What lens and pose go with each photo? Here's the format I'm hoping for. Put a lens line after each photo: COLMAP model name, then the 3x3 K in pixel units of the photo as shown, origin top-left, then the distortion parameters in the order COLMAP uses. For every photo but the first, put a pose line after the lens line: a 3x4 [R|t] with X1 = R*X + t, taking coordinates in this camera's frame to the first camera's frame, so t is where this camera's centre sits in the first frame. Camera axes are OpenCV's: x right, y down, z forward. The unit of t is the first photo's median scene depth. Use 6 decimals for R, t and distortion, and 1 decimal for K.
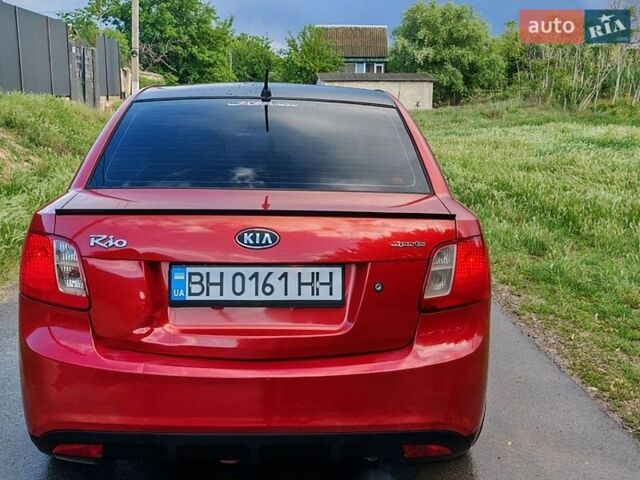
lens RADIAL K [[774.1, 0, 323.3], [0, 774.1, 240.8], [0, 0, 1]] dist [0.159755, -0.518233]
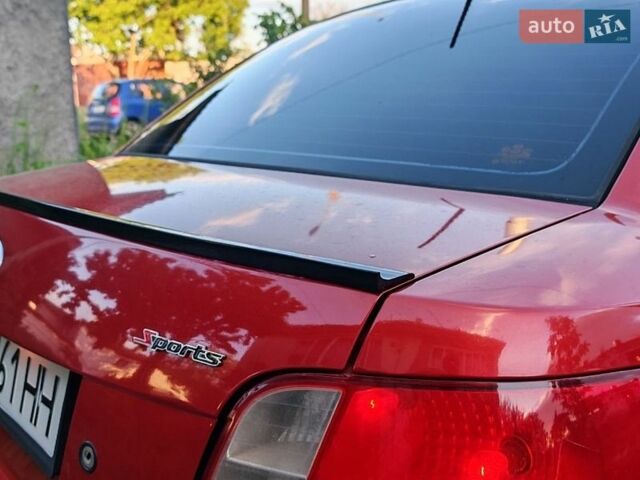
lens RADIAL K [[801.4, 0, 318.7], [0, 801.4, 249.5], [0, 0, 1]] dist [0.113849, -0.372703]
pose [[0.574260, 0.120384, -0.809773, 0.390237], [-0.115369, 0.991159, 0.065534, -0.059624], [0.810503, 0.055789, 0.583072, 0.875108]]
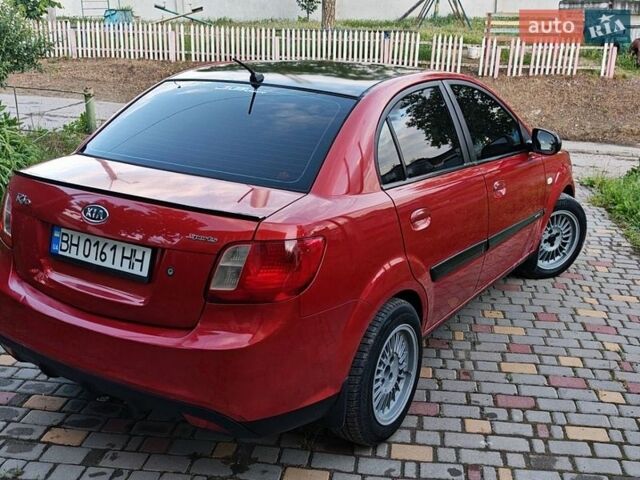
lens RADIAL K [[774.1, 0, 323.3], [0, 774.1, 240.8], [0, 0, 1]] dist [0.159755, -0.518233]
pose [[0.819183, 0.162324, -0.550082, 0.863968], [-0.107245, 0.985549, 0.131118, -0.155611], [0.563416, -0.048416, 0.824753, 0.198550]]
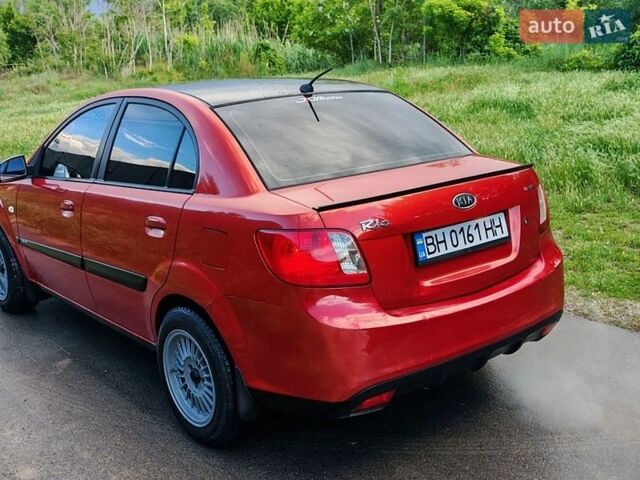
lens RADIAL K [[774.1, 0, 323.3], [0, 774.1, 240.8], [0, 0, 1]] dist [0.159755, -0.518233]
pose [[0.801802, -0.195811, 0.564599, -1.018157], [0.172833, 0.980400, 0.094572, -0.101295], [-0.572051, 0.021753, 0.819929, 0.059283]]
